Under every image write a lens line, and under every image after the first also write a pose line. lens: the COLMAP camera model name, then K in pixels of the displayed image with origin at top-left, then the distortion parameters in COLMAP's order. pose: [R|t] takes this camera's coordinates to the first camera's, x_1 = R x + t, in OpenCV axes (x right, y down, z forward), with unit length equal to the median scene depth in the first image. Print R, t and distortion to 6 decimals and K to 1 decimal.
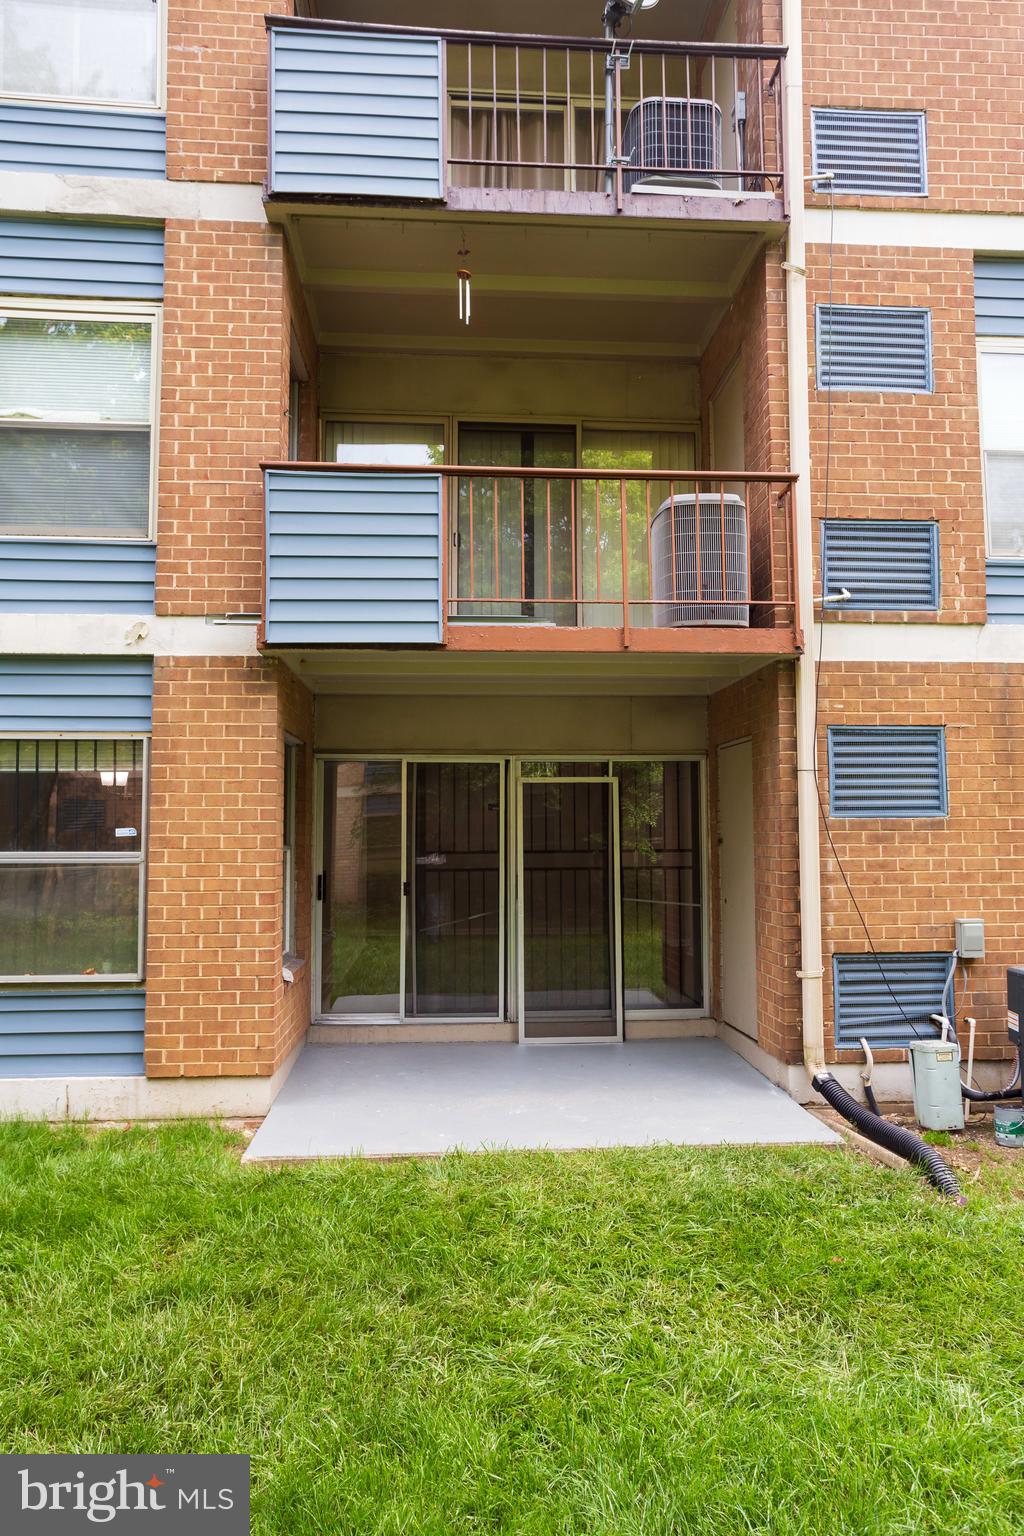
lens RADIAL K [[982.1, 0, 511.6], [0, 982.1, 772.6], [0, 0, 1]] dist [-0.040125, 0.052410]
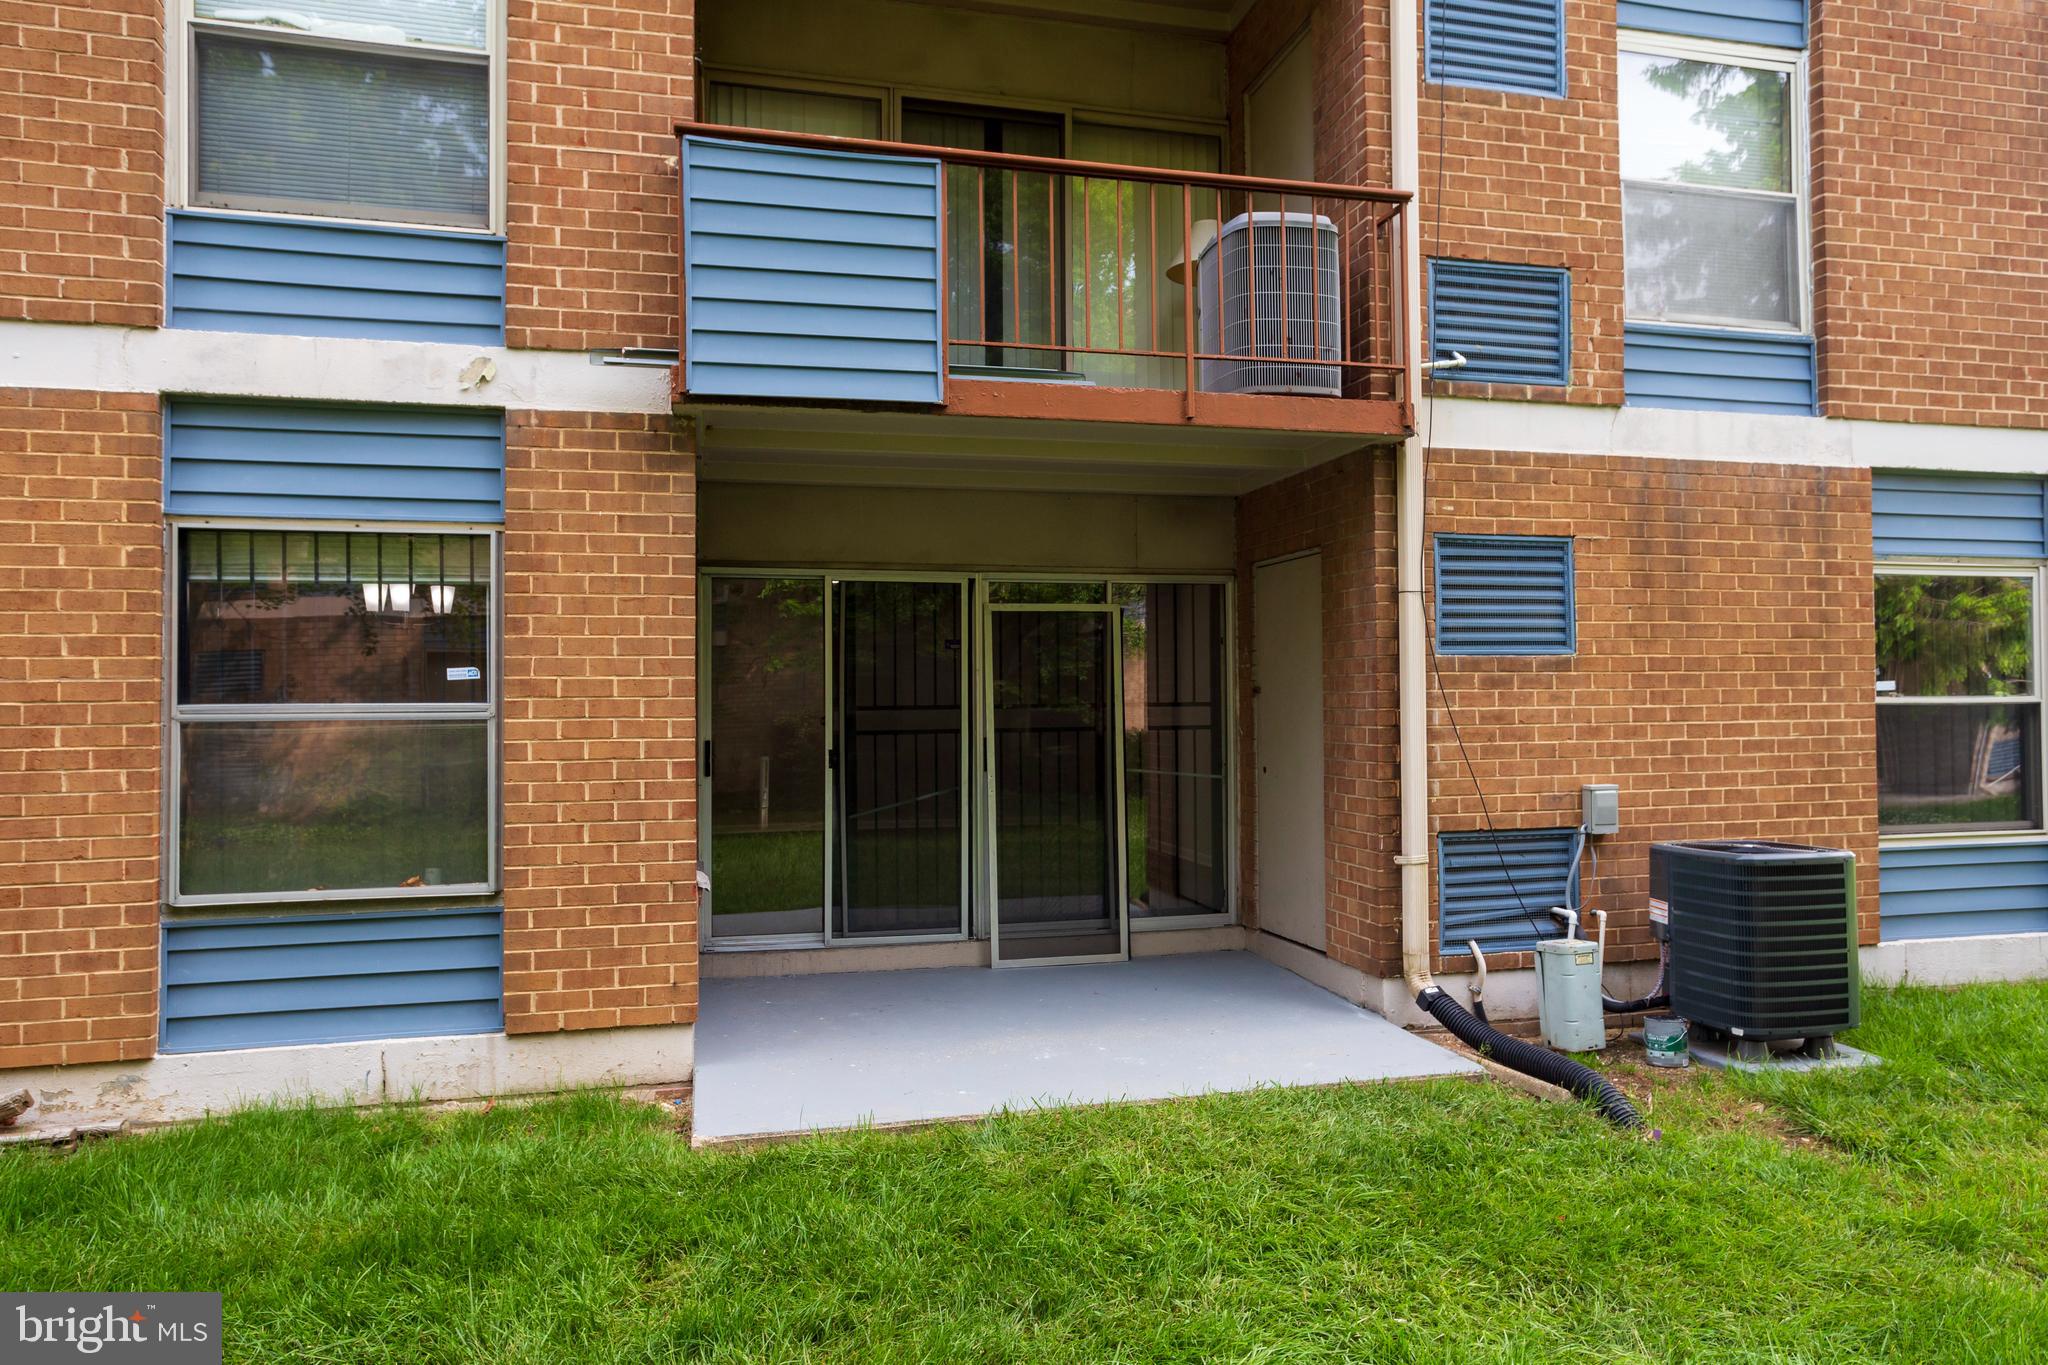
lens RADIAL K [[1309.4, 0, 1024.0], [0, 1309.4, 682.5], [0, 0, 1]] dist [-0.040125, 0.052410]
pose [[0.985044, -0.001719, 0.172296, -0.165483], [-0.006239, 0.998939, 0.045633, 0.023319], [-0.172192, -0.046026, 0.983988, 0.056242]]
